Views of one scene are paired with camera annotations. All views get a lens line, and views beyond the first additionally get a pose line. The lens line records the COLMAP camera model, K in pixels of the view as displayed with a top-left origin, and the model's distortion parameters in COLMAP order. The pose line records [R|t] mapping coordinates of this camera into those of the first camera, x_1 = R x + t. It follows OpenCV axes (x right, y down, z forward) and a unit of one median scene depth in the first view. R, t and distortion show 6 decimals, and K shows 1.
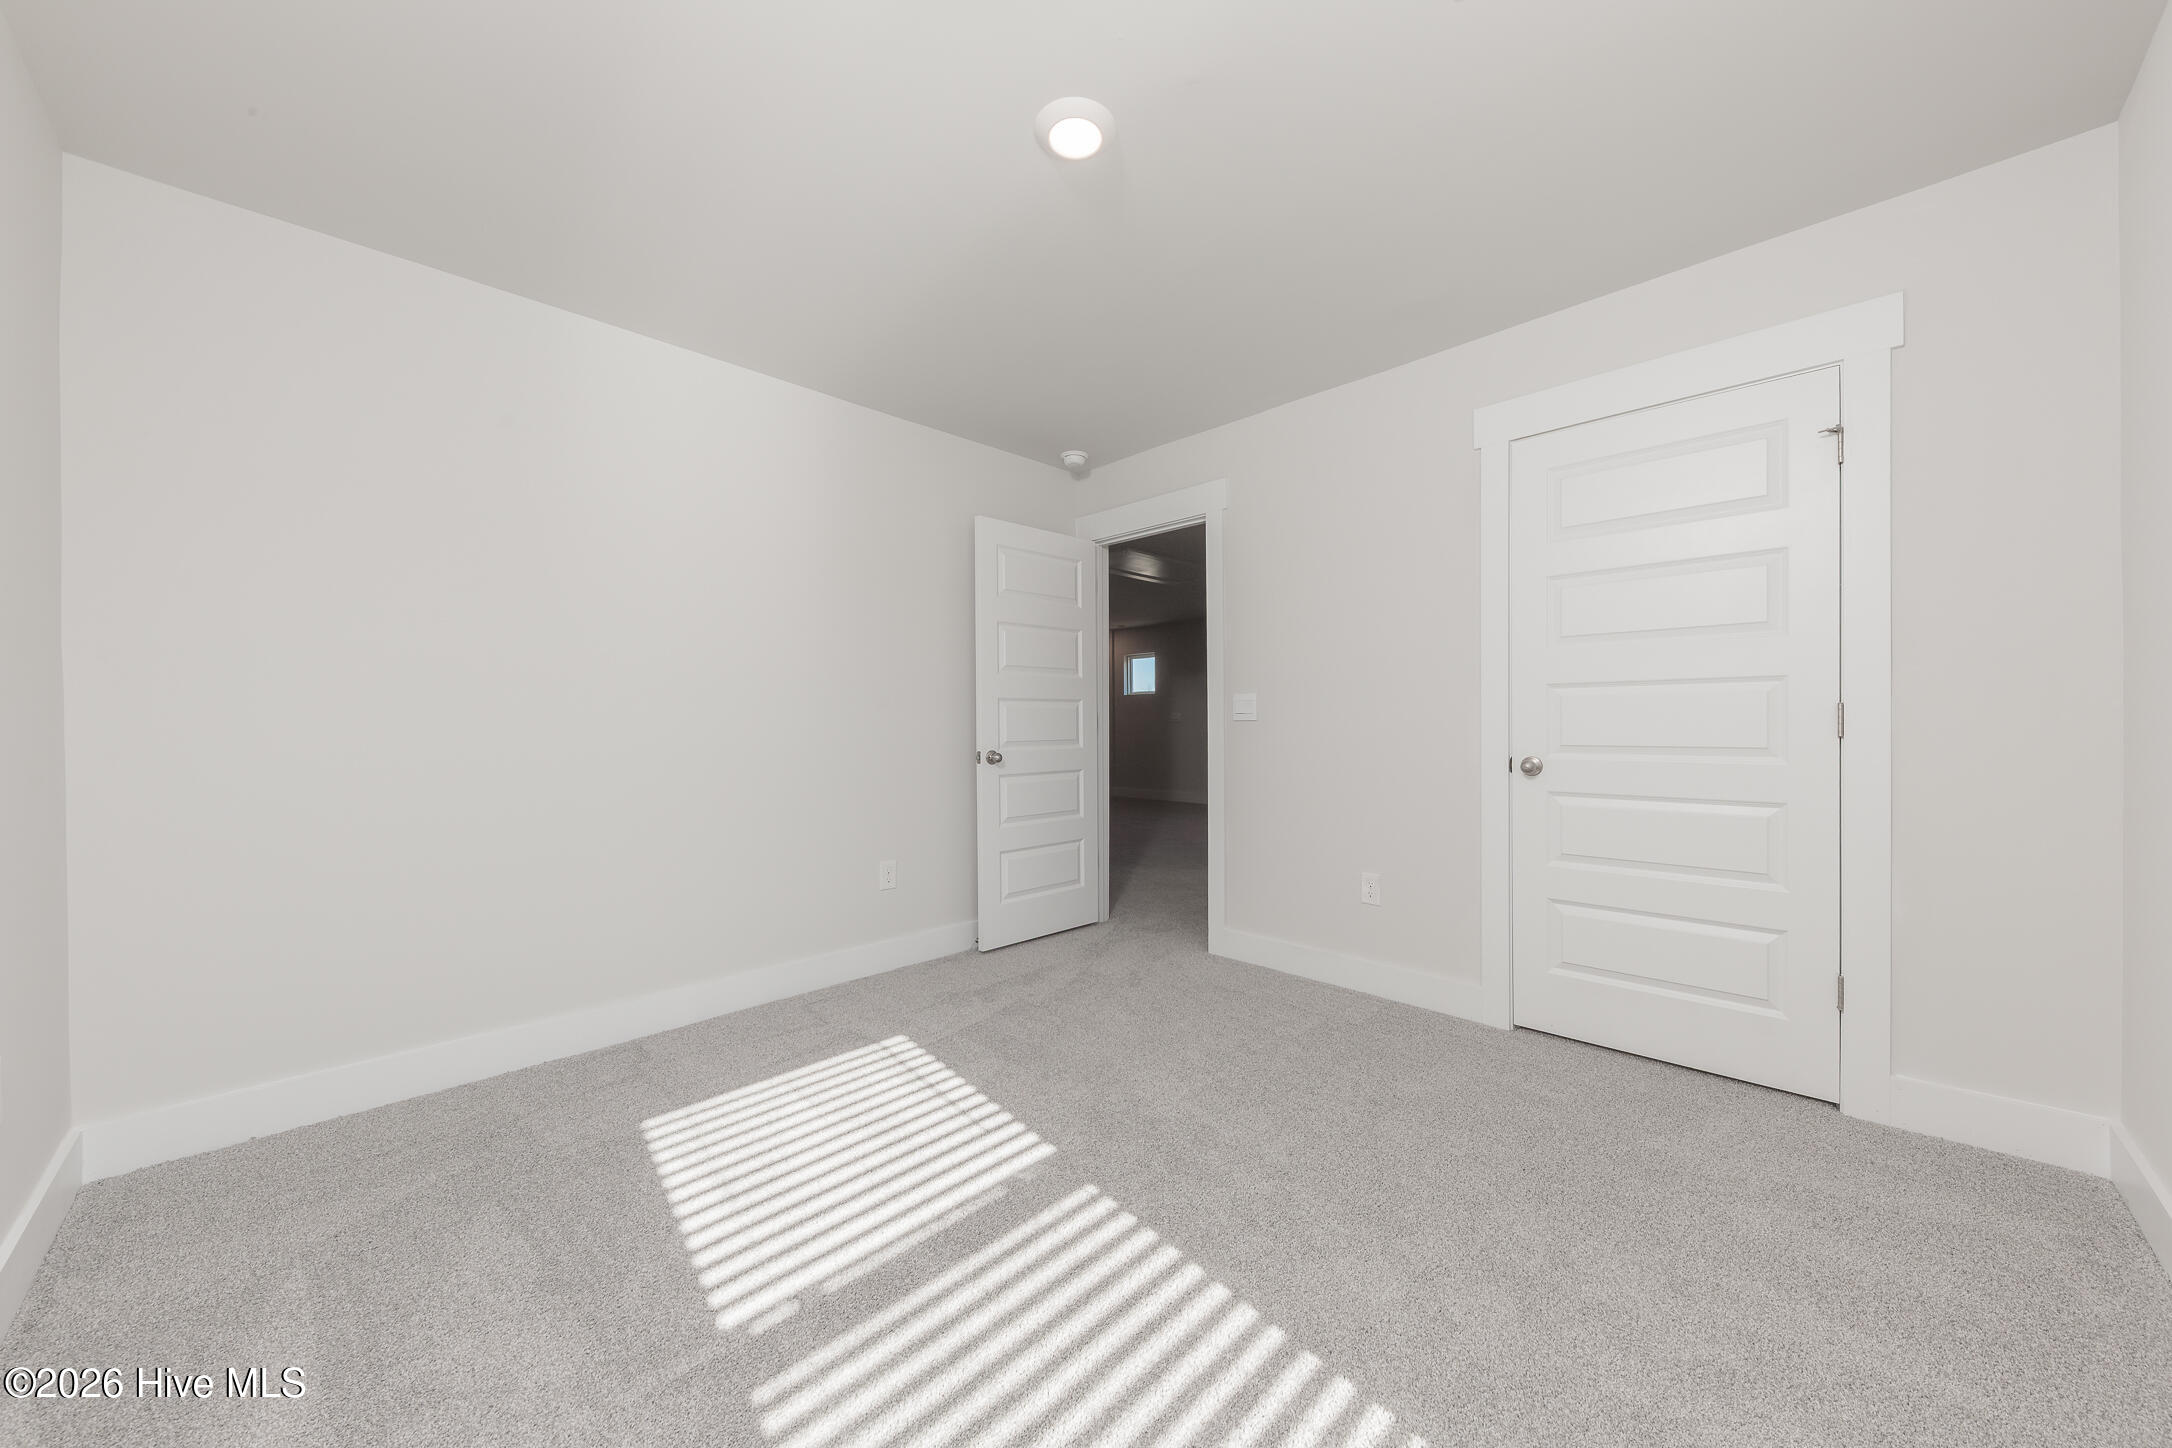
lens RADIAL K [[767.0, 0, 1089.9], [0, 767.0, 726.6], [0, 0, 1]] dist [0.006966, -0.000089]
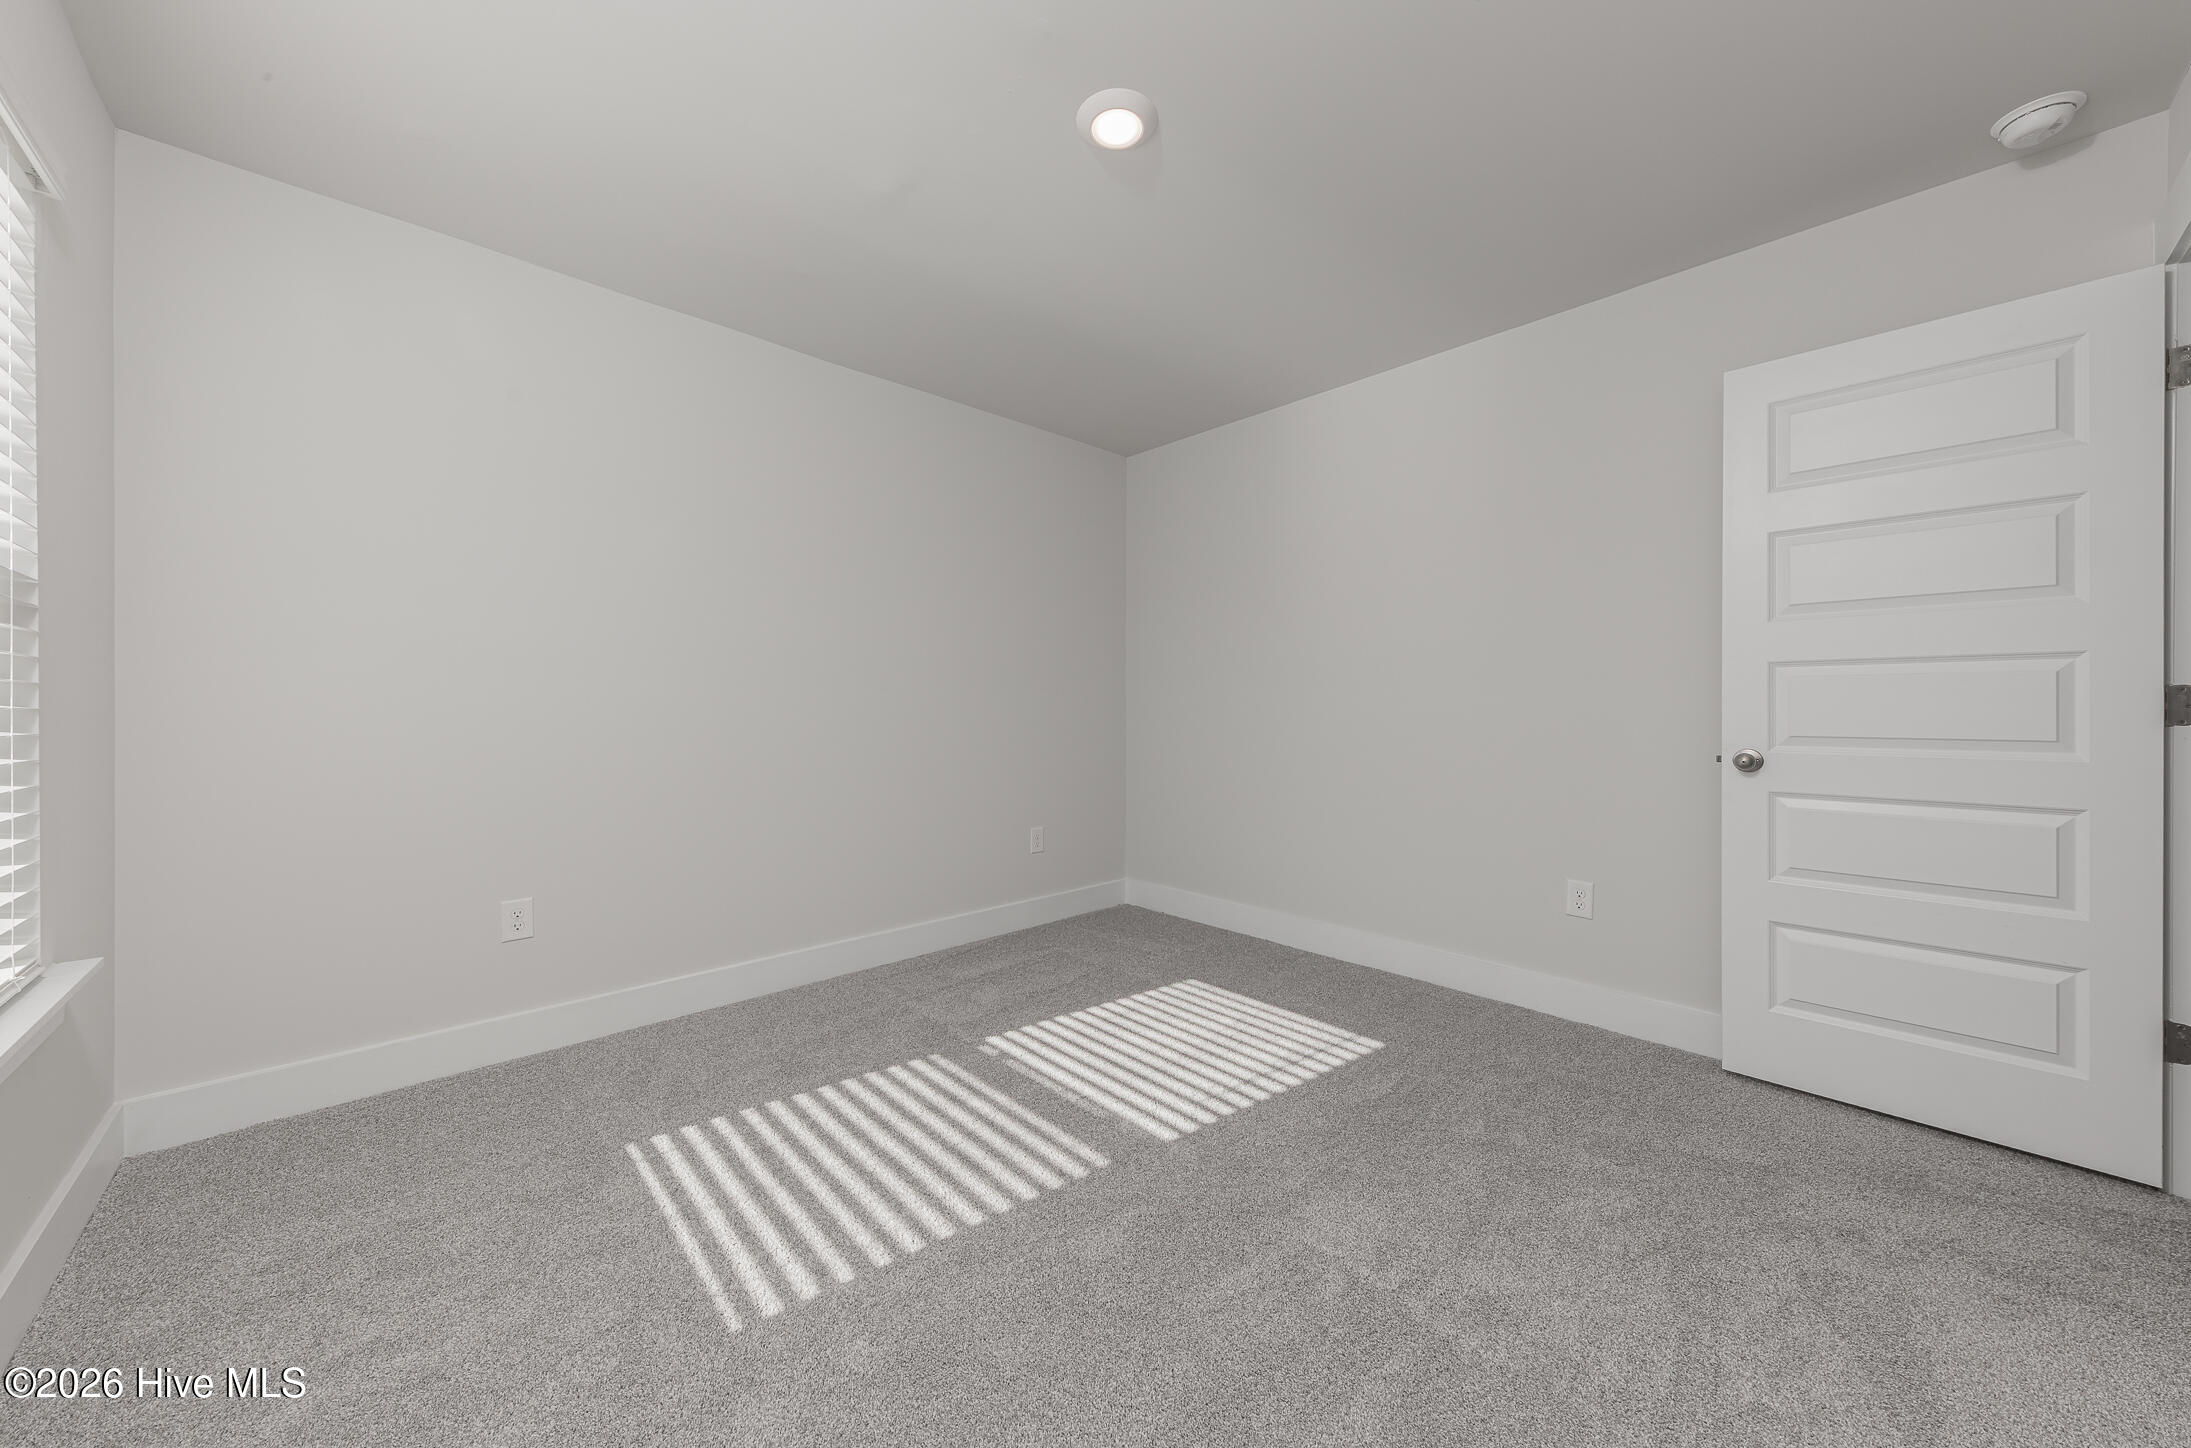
lens RADIAL K [[773.7, 0, 1090.5], [0, 773.7, 703.1], [0, 0, 1]] dist [0.006966, -0.000089]
pose [[-0.037770, 0.008242, -0.999252, 0.832269], [-0.007995, 0.999931, 0.008550, -0.009406], [0.999254, 0.008312, -0.037702, 0.832815]]
